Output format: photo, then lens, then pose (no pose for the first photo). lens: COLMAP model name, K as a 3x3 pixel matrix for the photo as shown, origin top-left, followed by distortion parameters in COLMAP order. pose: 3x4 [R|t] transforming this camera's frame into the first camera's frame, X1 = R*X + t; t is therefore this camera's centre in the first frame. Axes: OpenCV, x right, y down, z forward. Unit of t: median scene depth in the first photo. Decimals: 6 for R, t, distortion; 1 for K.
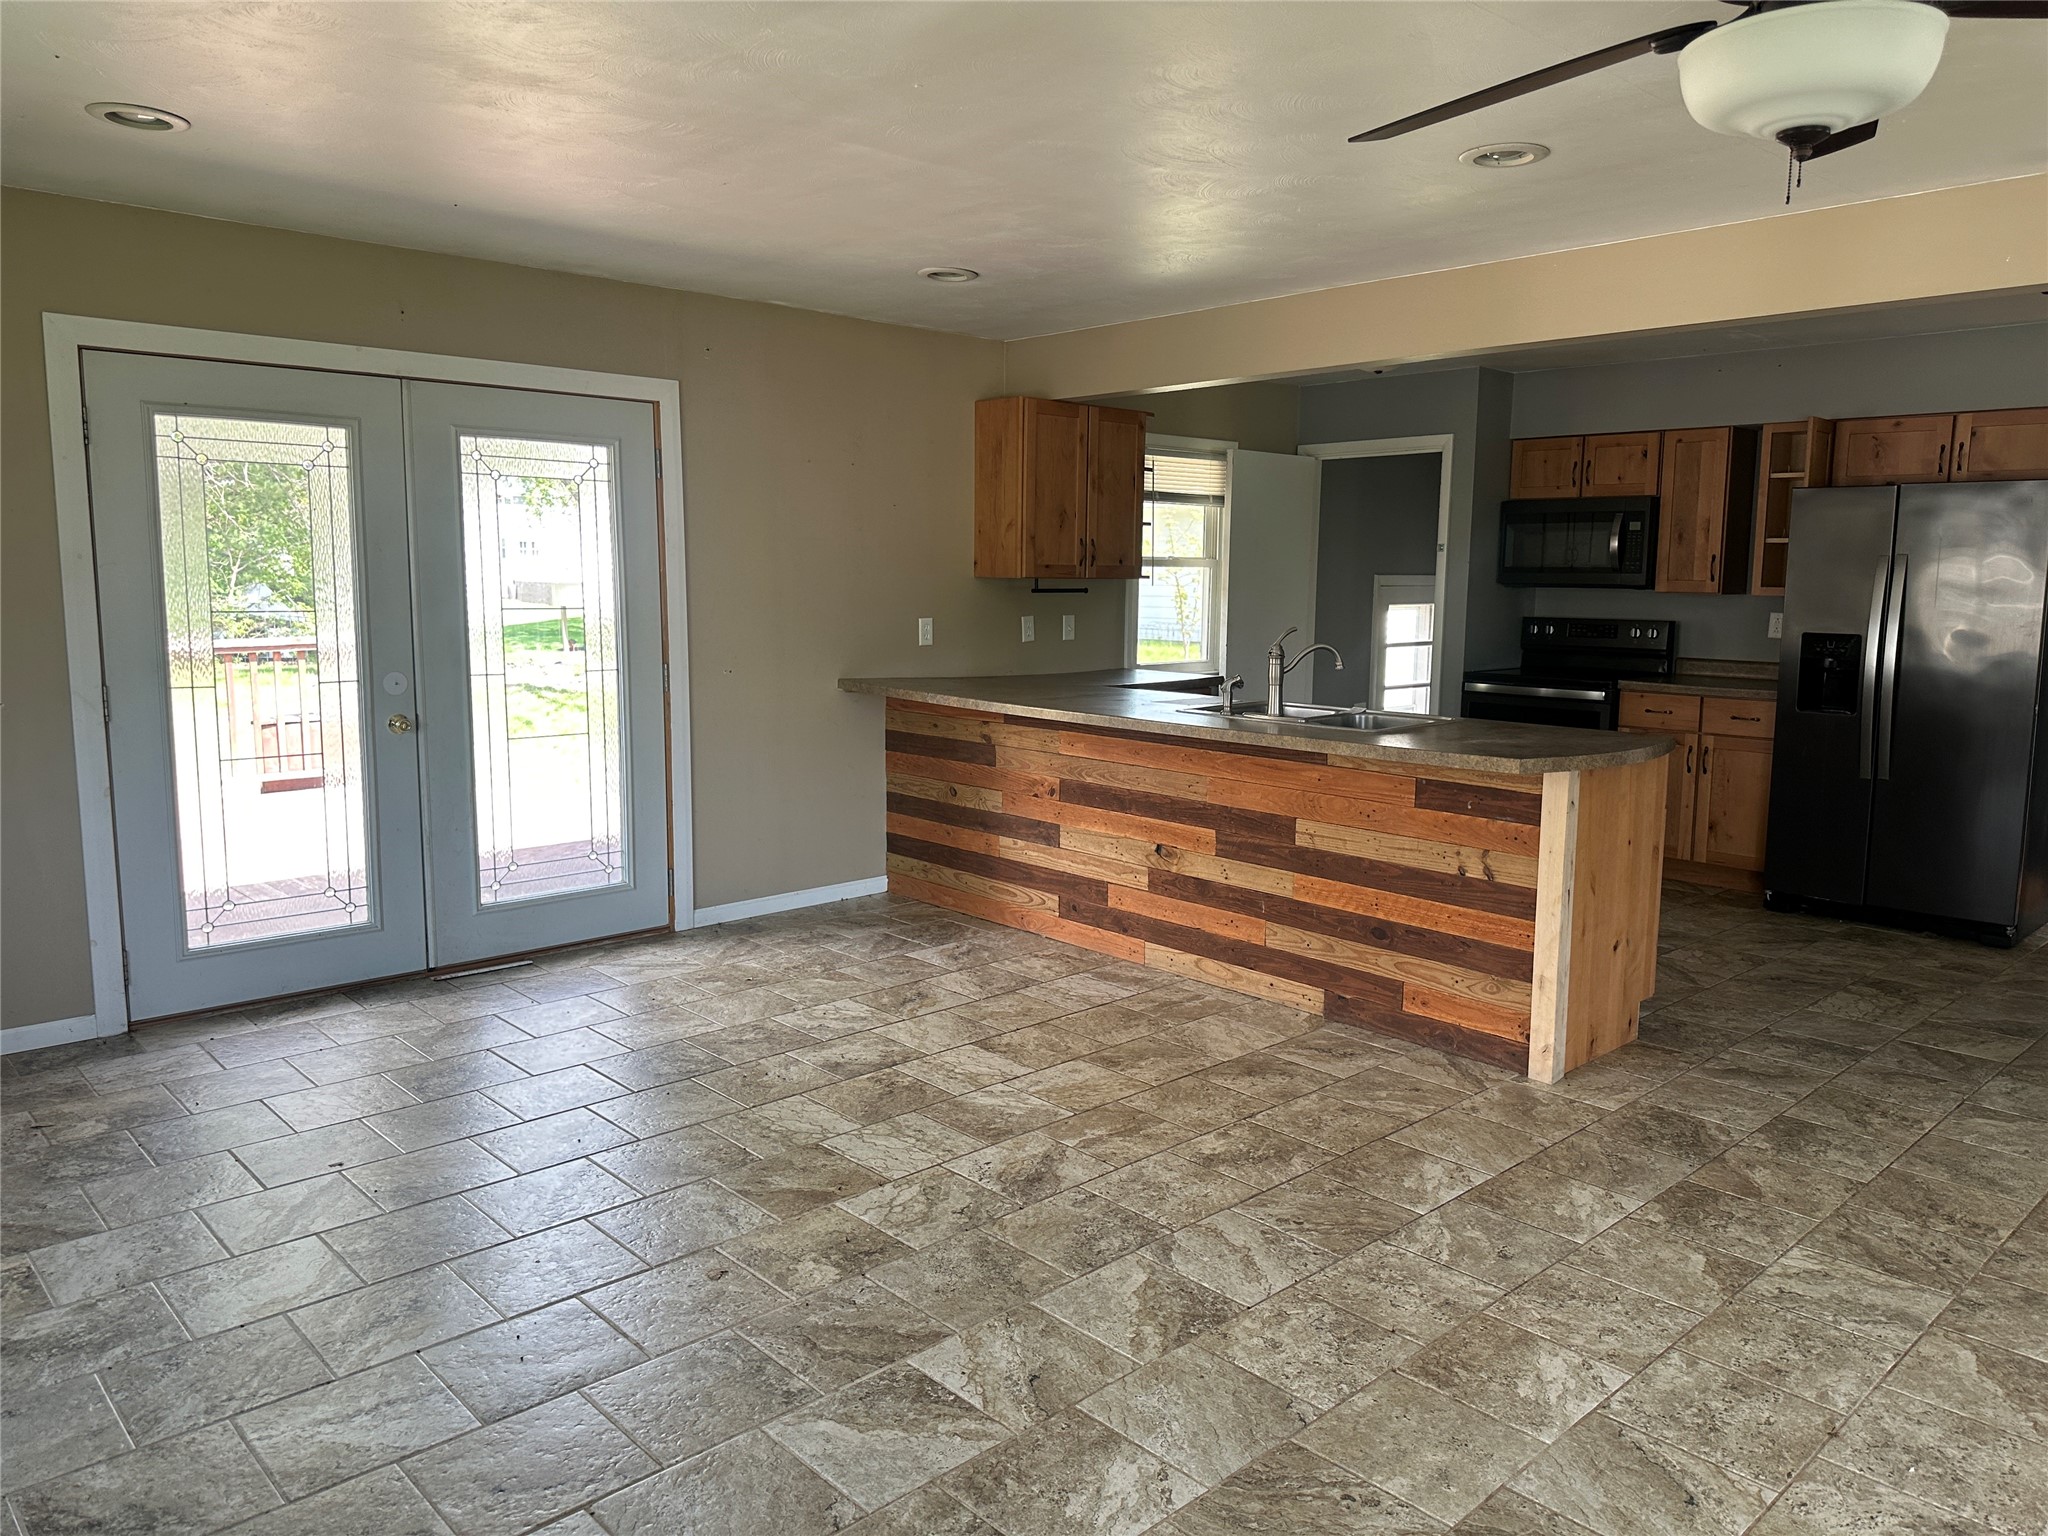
lens RADIAL K [[1436.8, 0, 1021.4], [0, 1436.8, 758.8], [0, 0, 1]] dist [0.132638, -0.213311]
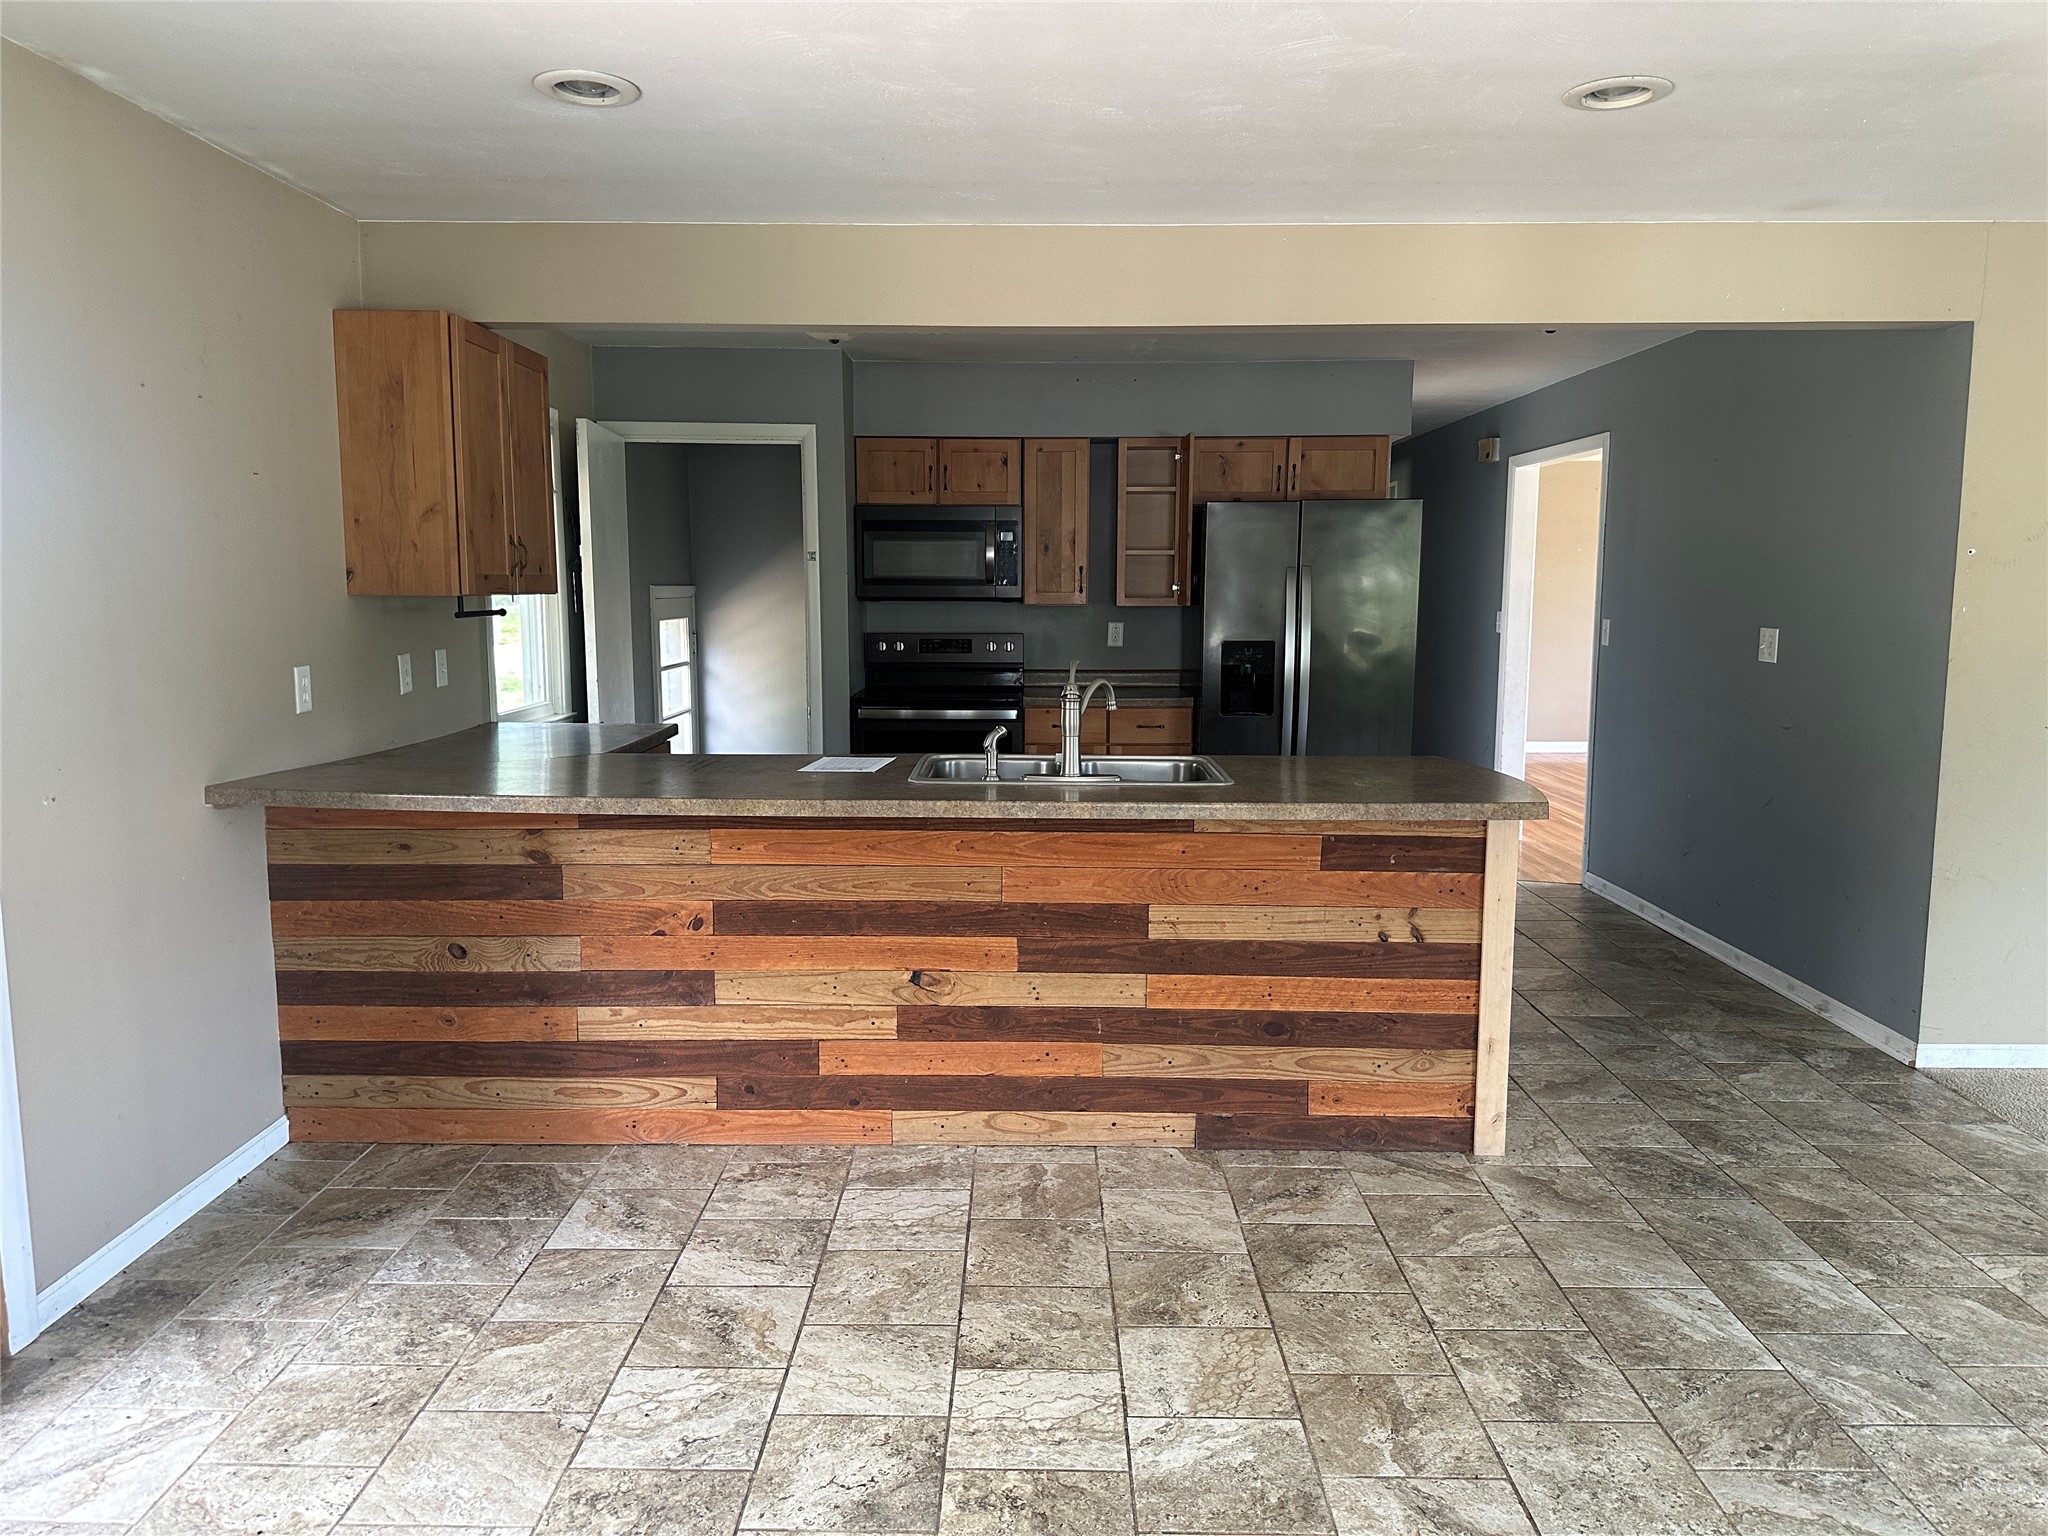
lens RADIAL K [[1436.8, 0, 1021.4], [0, 1436.8, 758.8], [0, 0, 1]] dist [0.132638, -0.213311]
pose [[0.684806, -0.097564, 0.722164, -0.400110], [0.098843, 0.994275, 0.040595, -0.073681], [-0.721990, 0.043581, 0.690529, 0.498633]]
